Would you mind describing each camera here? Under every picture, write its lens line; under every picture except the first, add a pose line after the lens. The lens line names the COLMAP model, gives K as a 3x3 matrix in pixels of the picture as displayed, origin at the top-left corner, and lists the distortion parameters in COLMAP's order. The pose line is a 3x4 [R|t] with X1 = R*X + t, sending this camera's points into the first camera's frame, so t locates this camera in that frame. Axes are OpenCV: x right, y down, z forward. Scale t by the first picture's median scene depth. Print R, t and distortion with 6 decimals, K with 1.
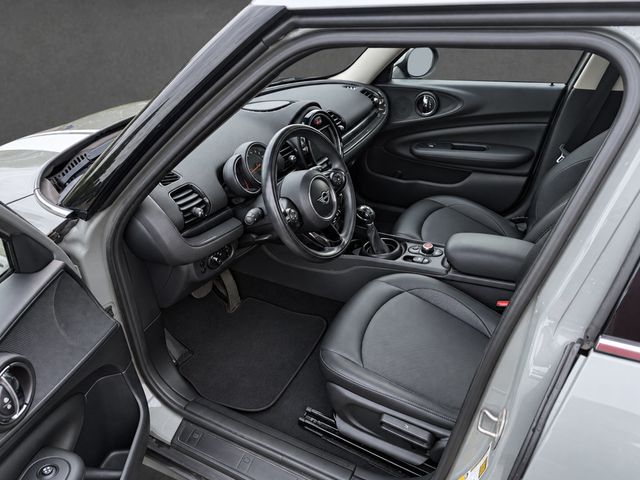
lens RADIAL K [[456.0, 0, 314.7], [0, 456.0, 244.5], [0, 0, 1]] dist [0.031407, -0.073567]
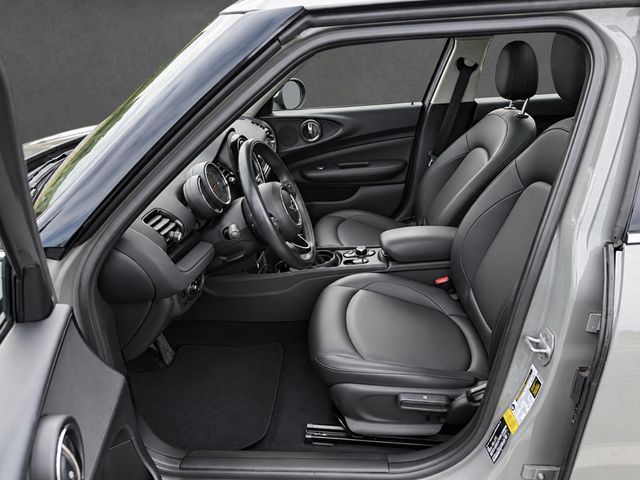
lens RADIAL K [[456.0, 0, 314.9], [0, 456.0, 244.4], [0, 0, 1]] dist [0.031407, -0.073567]
pose [[0.913154, -0.166418, 0.372096, -0.269159], [0.208328, 0.975171, -0.075112, 0.056607], [-0.350357, 0.146107, 0.925150, 0.040245]]
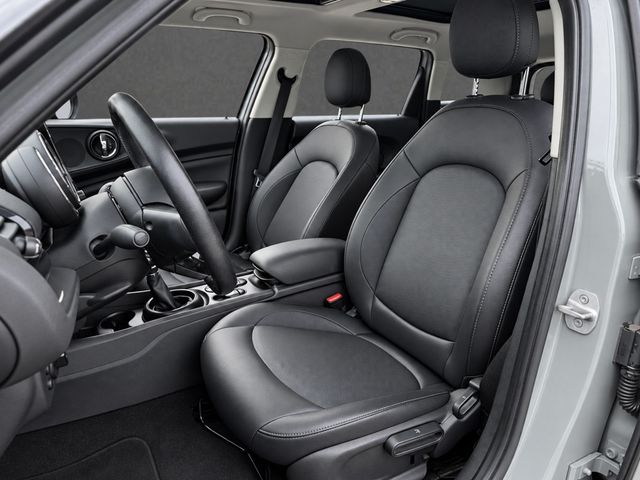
lens RADIAL K [[456.0, 0, 320.3], [0, 456.0, 239.6], [0, 0, 1]] dist [0.031407, -0.073567]
pose [[0.518238, -0.179654, 0.836154, -0.370093], [0.373743, 0.926963, -0.032476, 0.030981], [-0.769250, 0.329337, 0.547532, 0.421082]]
